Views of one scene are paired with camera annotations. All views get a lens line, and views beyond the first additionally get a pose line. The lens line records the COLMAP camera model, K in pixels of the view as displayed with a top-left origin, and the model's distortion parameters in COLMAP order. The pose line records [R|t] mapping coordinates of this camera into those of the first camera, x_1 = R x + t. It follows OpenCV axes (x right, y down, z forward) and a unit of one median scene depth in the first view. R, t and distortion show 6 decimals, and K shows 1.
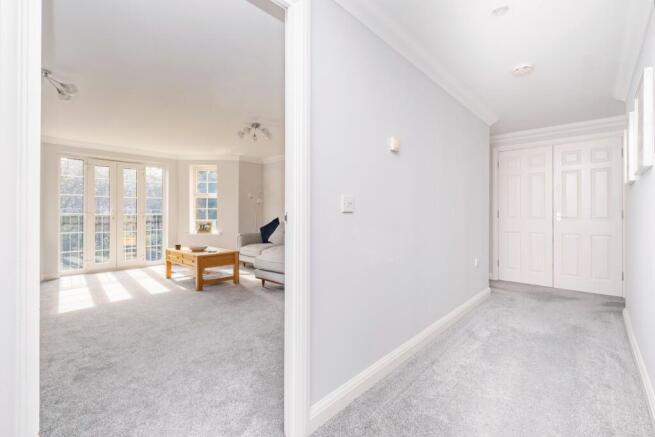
lens RADIAL K [[282.3, 0, 327.5], [0, 282.3, 218.5], [0, 0, 1]] dist [-0.000545, -0.000134]
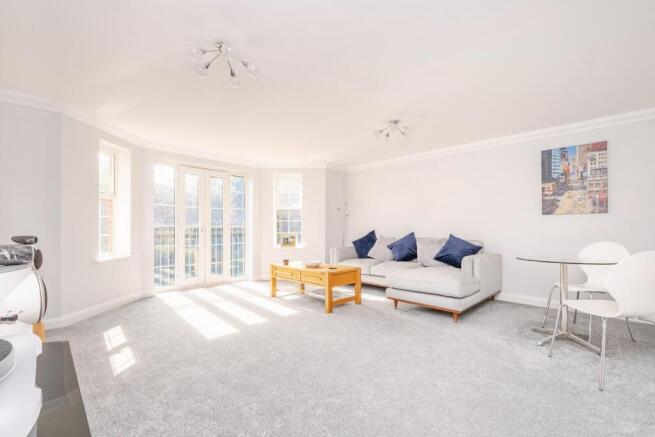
lens RADIAL K [[281.7, 0, 326.9], [0, 281.7, 232.3], [0, 0, 1]] dist [-0.011054, -0.000075]
pose [[0.999232, 0.002071, -0.039126, -0.331138], [-0.002225, 0.999990, -0.003895, 0.008640], [0.039118, 0.003979, 0.999227, 0.100374]]
